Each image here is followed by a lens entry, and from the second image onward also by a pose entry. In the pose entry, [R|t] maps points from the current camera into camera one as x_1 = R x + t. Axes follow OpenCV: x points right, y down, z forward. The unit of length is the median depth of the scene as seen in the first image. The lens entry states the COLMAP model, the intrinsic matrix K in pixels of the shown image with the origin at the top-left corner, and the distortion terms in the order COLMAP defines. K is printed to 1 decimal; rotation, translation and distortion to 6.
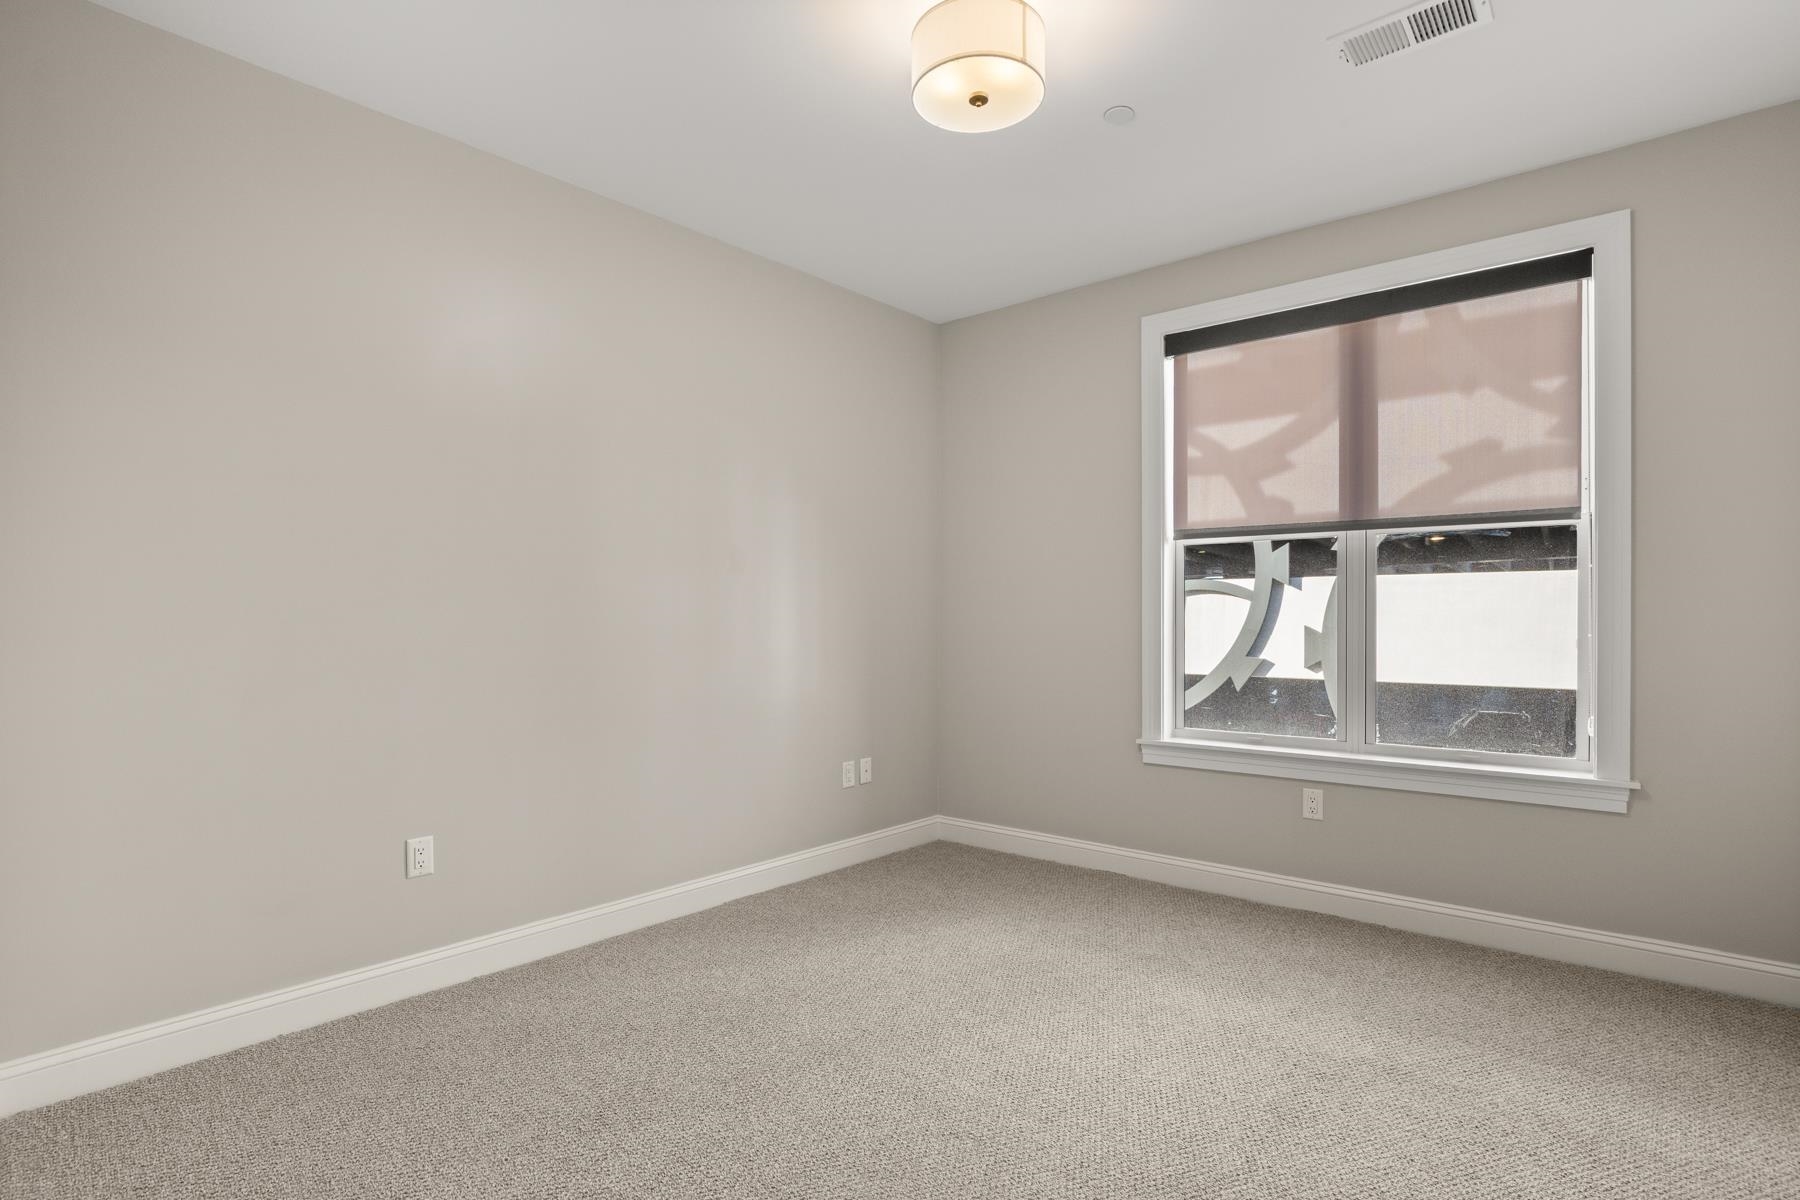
lens RADIAL K [[819.4, 0, 910.0], [0, 819.4, 611.0], [0, 0, 1]] dist [-0.021088, -0.000006]
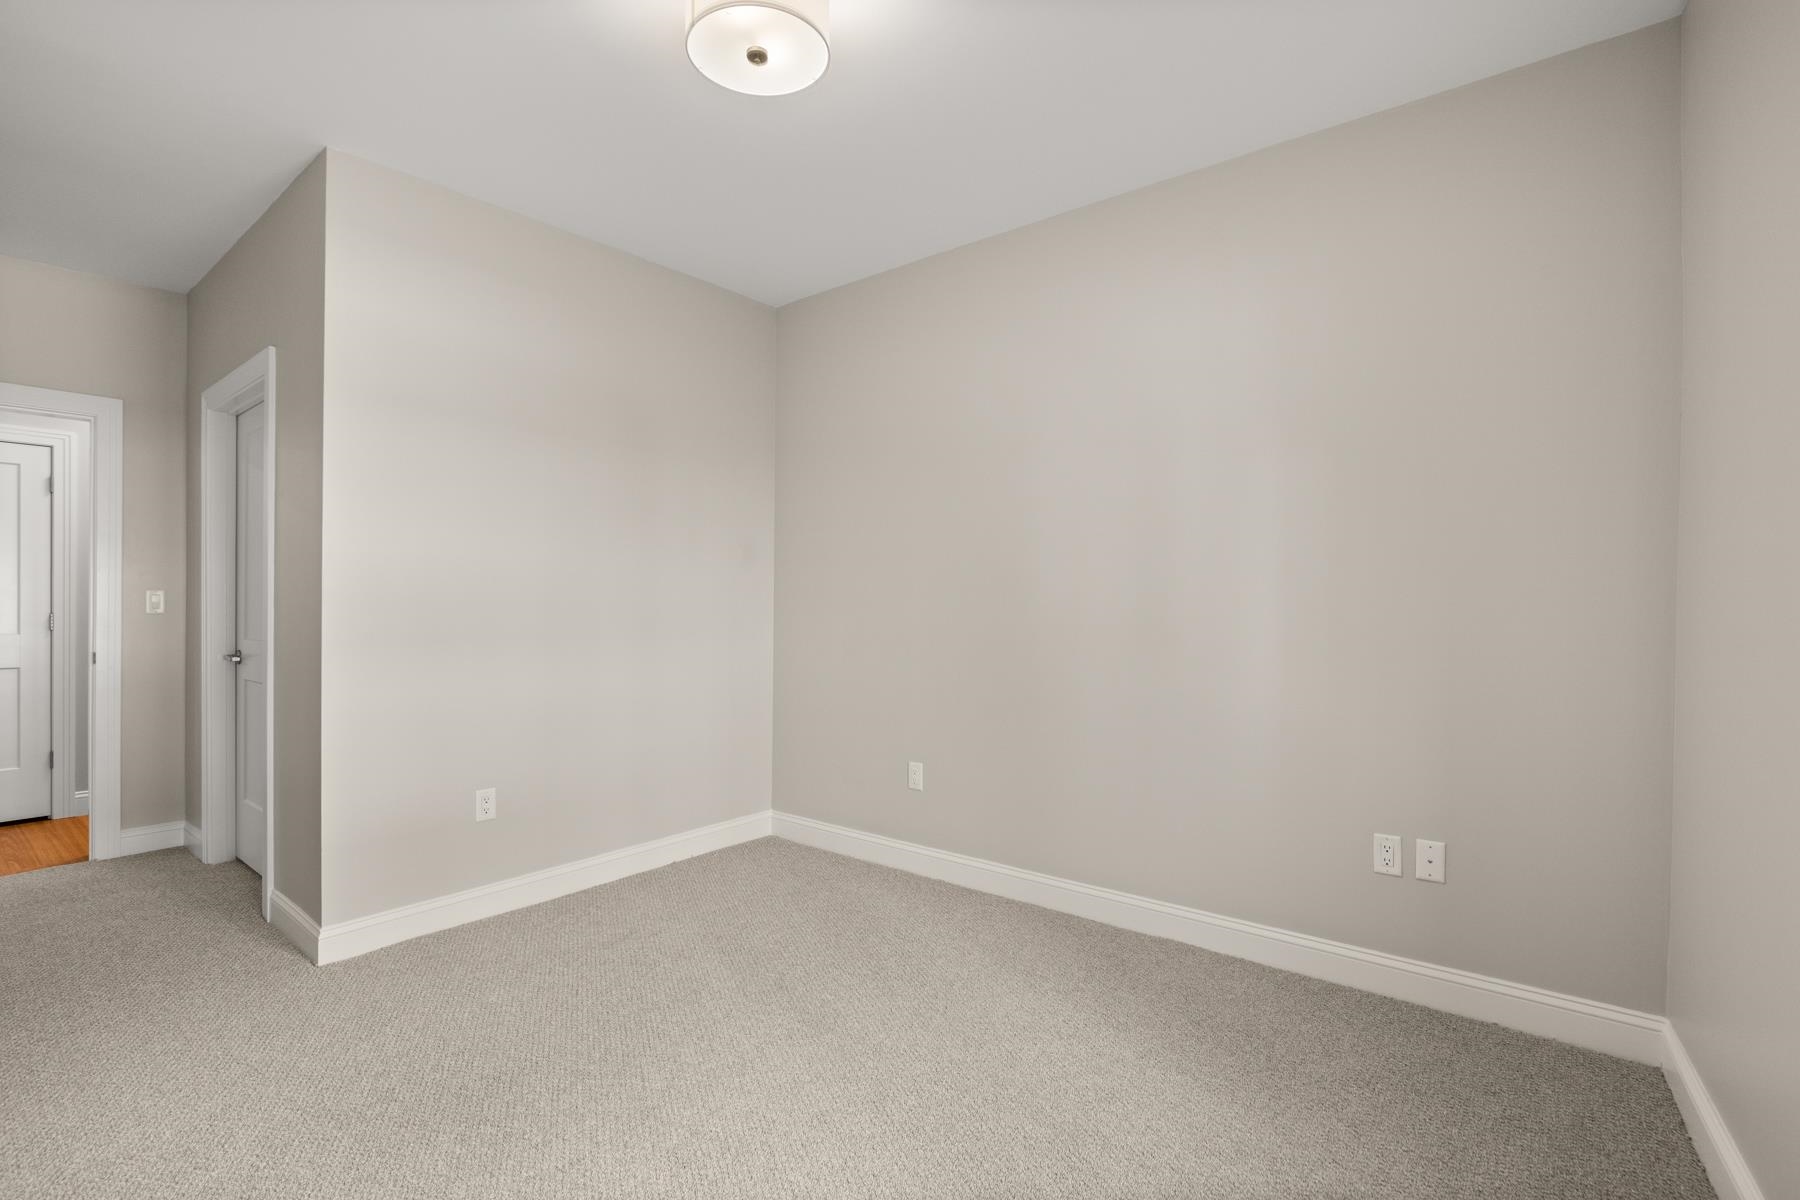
lens RADIAL K [[816.3, 0, 912.8], [0, 816.3, 600.4], [0, 0, 1]] dist [-0.025467, 0.007310]
pose [[0.055709, -0.011194, -0.998384, 0.655785], [0.007328, 0.999915, -0.010802, 0.005045], [0.998420, -0.006714, 0.055787, 0.718488]]
